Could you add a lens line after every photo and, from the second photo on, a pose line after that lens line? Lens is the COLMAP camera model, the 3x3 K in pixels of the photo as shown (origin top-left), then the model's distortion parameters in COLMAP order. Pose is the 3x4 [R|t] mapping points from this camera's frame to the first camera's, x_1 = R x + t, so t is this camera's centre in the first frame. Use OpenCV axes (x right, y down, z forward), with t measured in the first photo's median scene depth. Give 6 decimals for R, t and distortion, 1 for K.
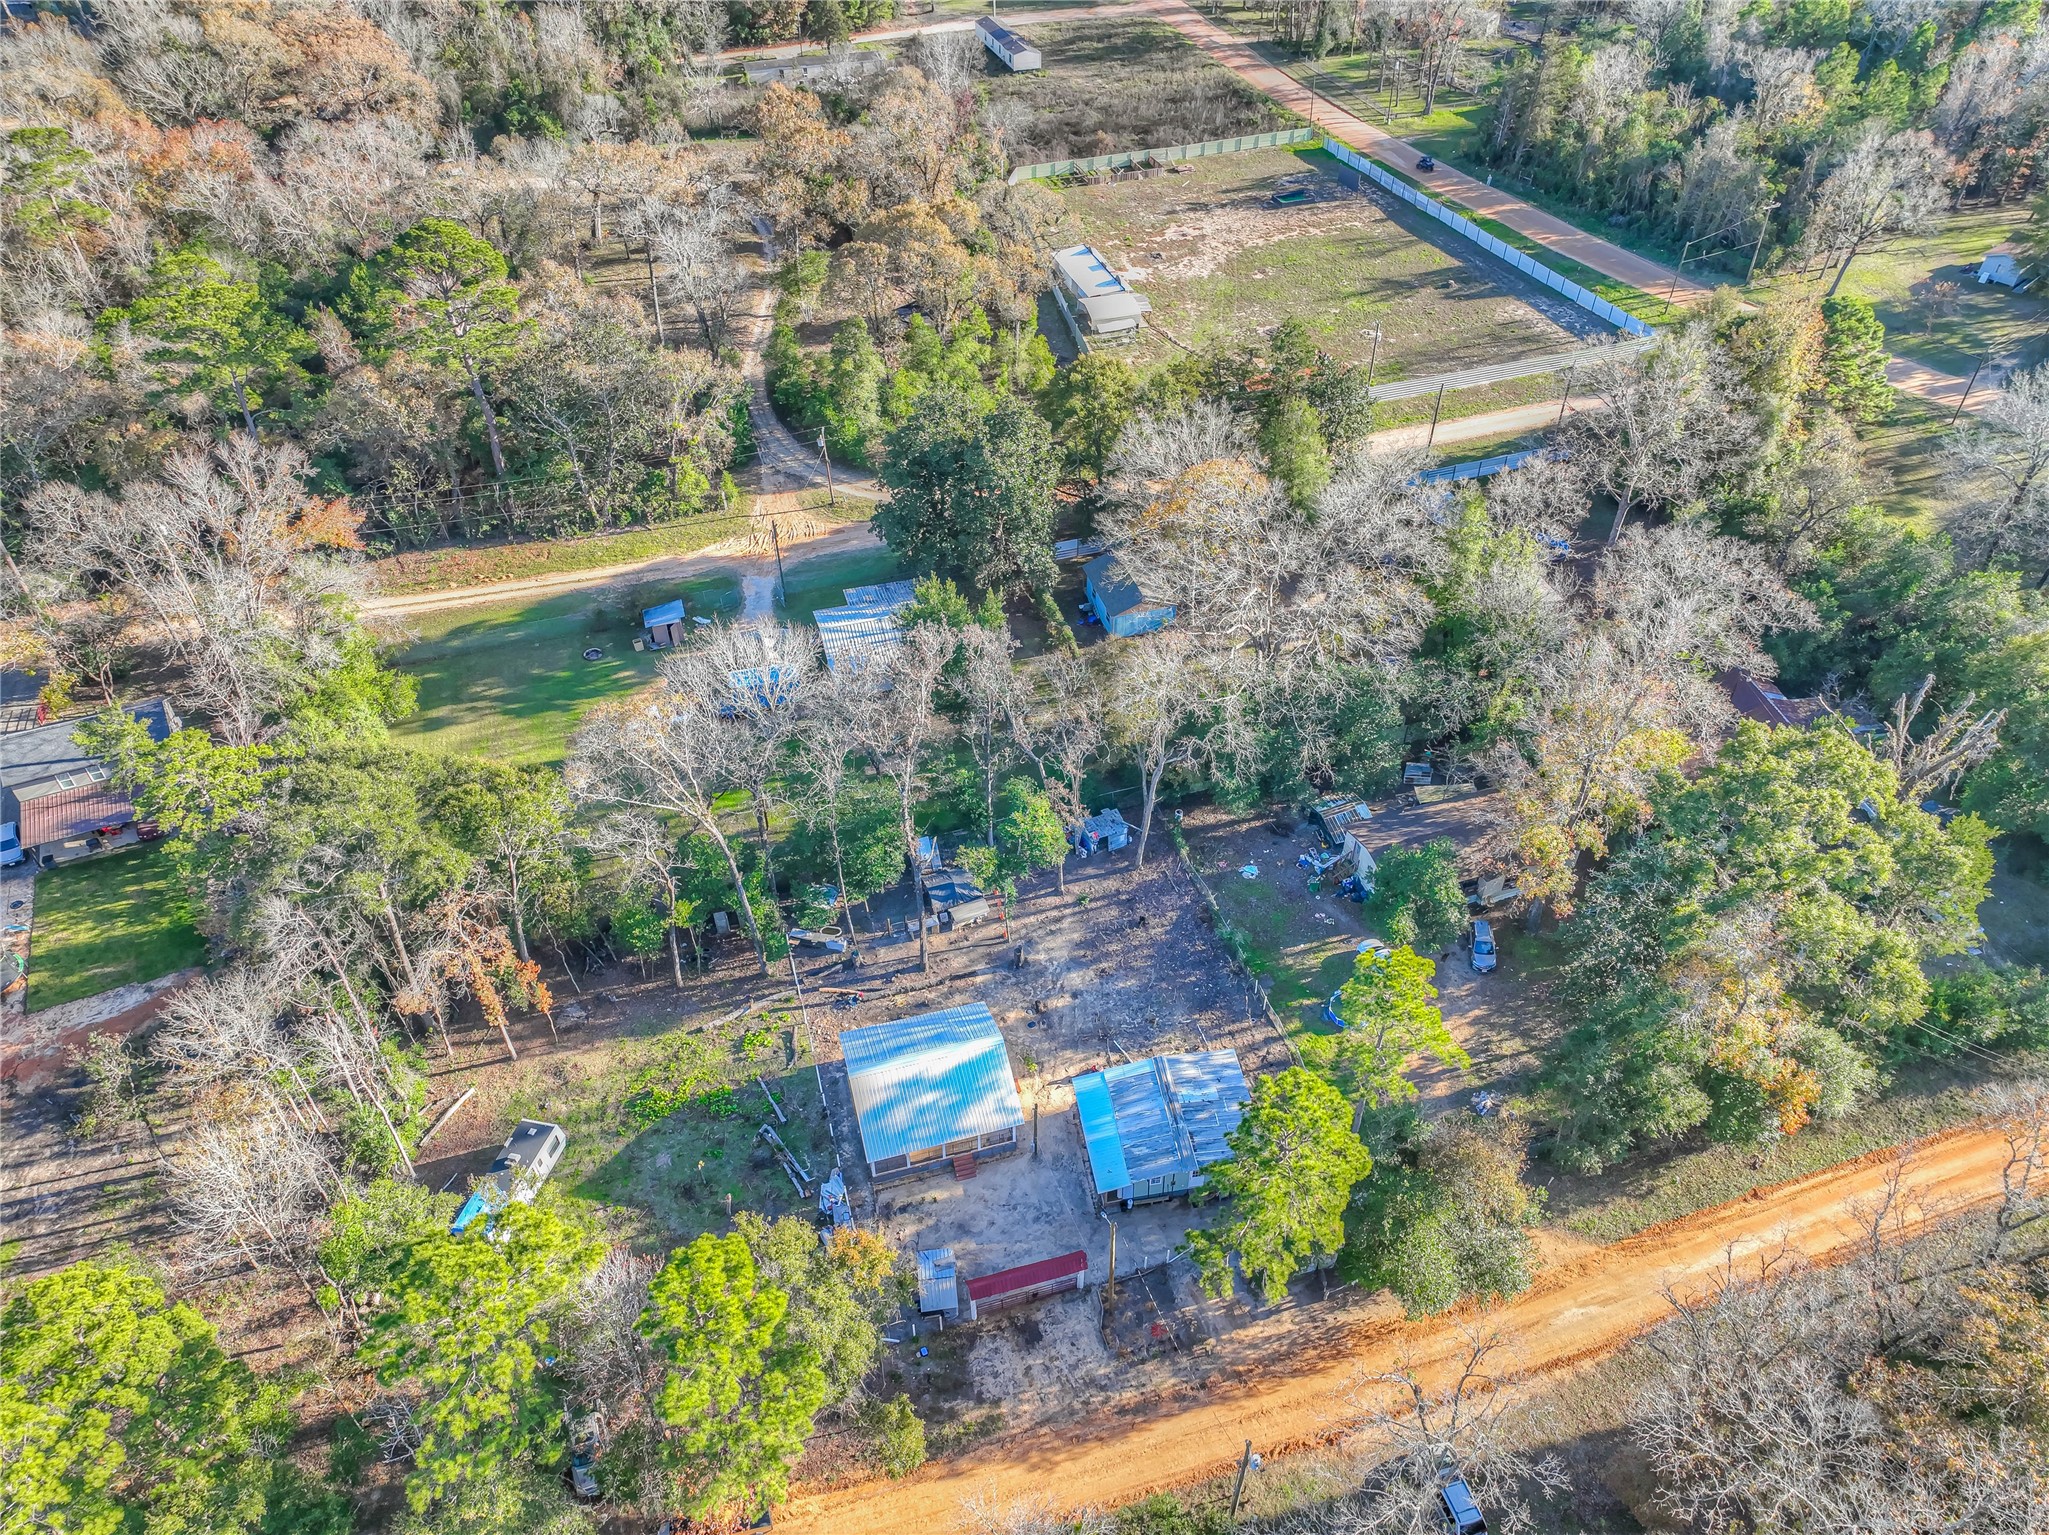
lens RADIAL K [[1434.4, 0, 1026.2], [0, 1434.4, 770.9], [0, 0, 1]] dist [0.016995, 0.007209]
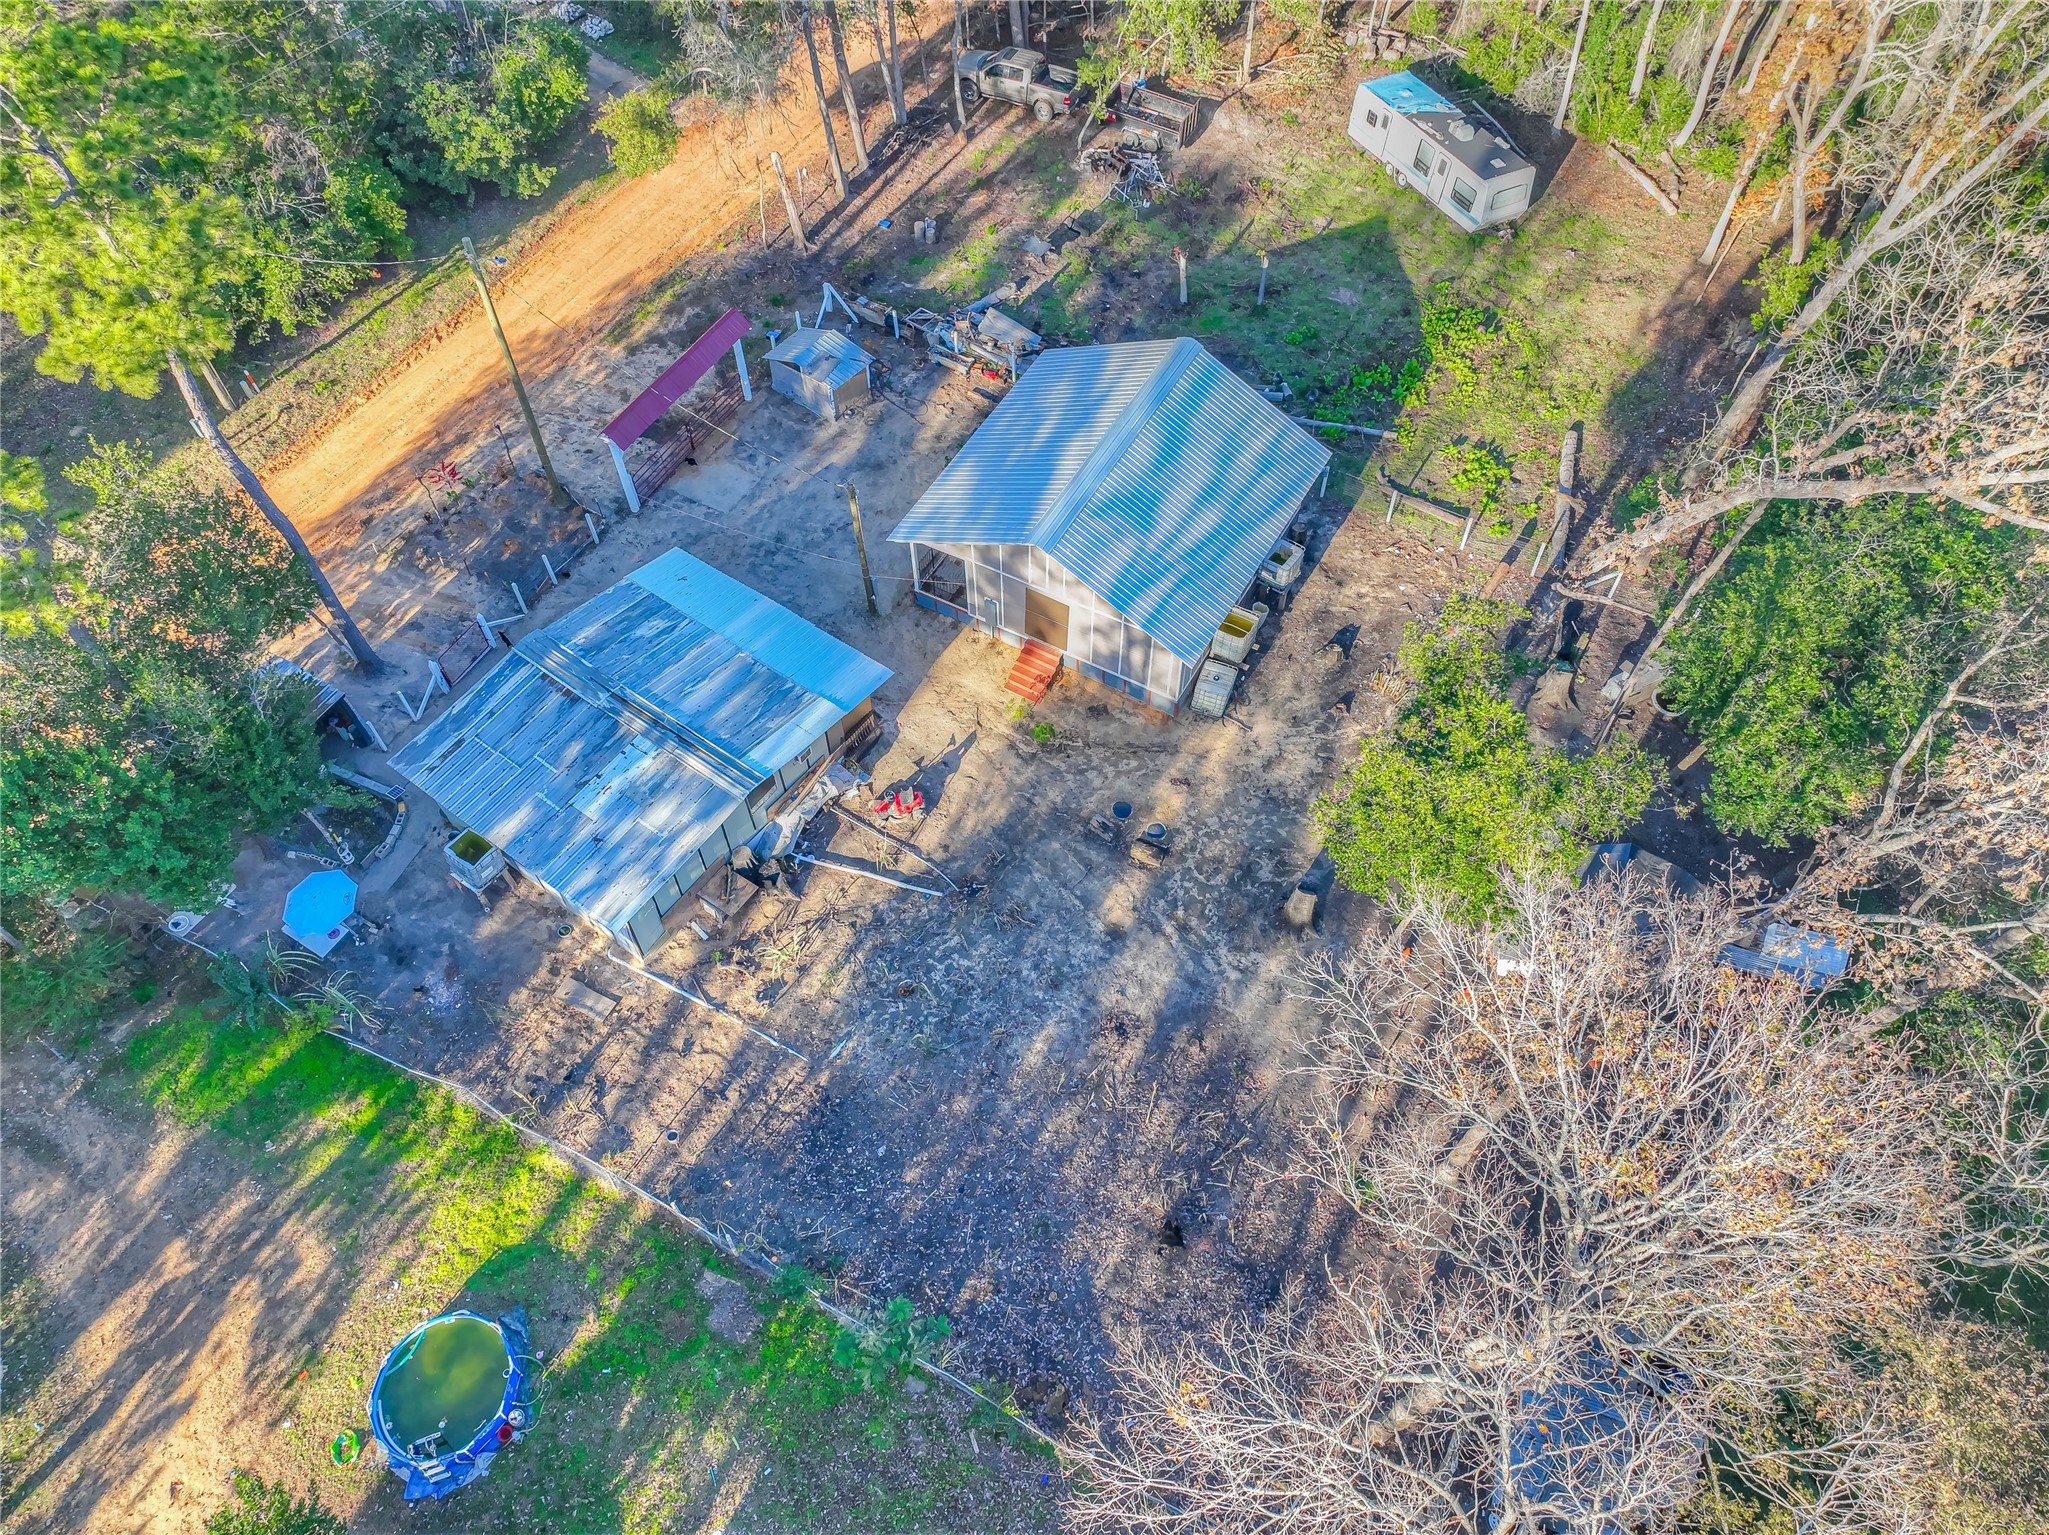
lens RADIAL K [[1436.8, 0, 1029.8], [0, 1436.8, 770.3], [0, 0, 1]] dist [0.018067, 0.008884]
pose [[-0.709250, 0.585298, -0.392926, 0.176379], [-0.453644, 0.047701, 0.889905, -0.178099], [0.539603, 0.809414, 0.231685, 0.865341]]
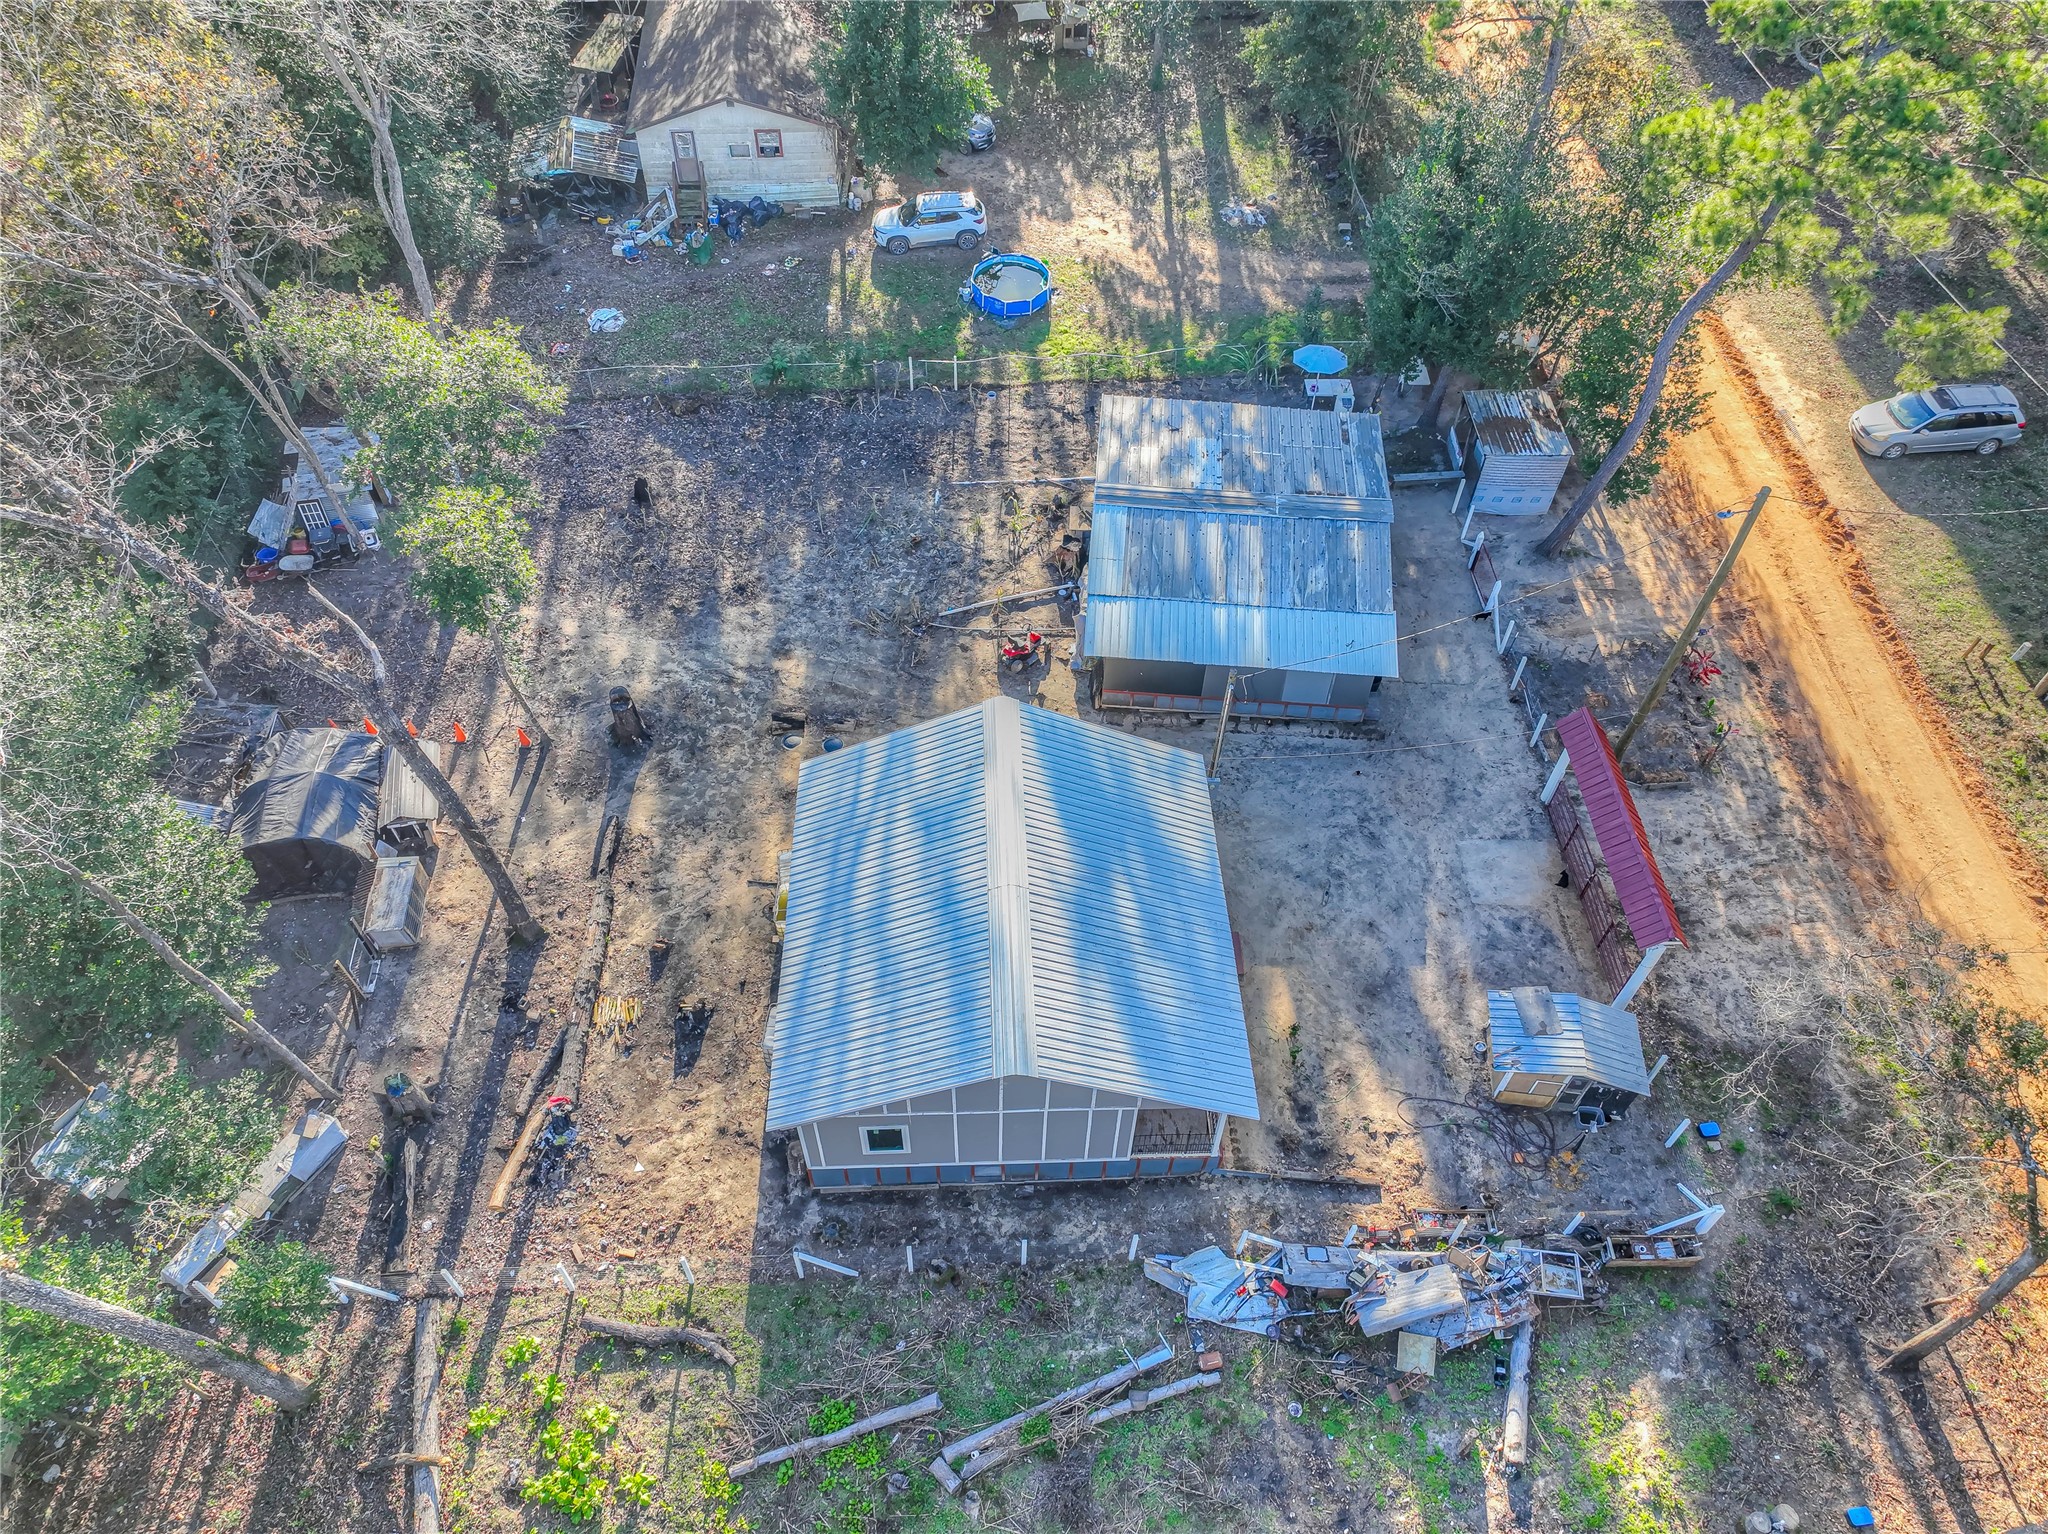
lens RADIAL K [[1433.7, 0, 1025.7], [0, 1433.7, 770.4], [0, 0, 1]] dist [0.016995, 0.007209]
pose [[0.238698, -0.747093, 0.620384, -0.238124], [0.627822, 0.606106, 0.488339, 0.016107], [-0.740852, 0.272925, 0.613718, 0.698639]]
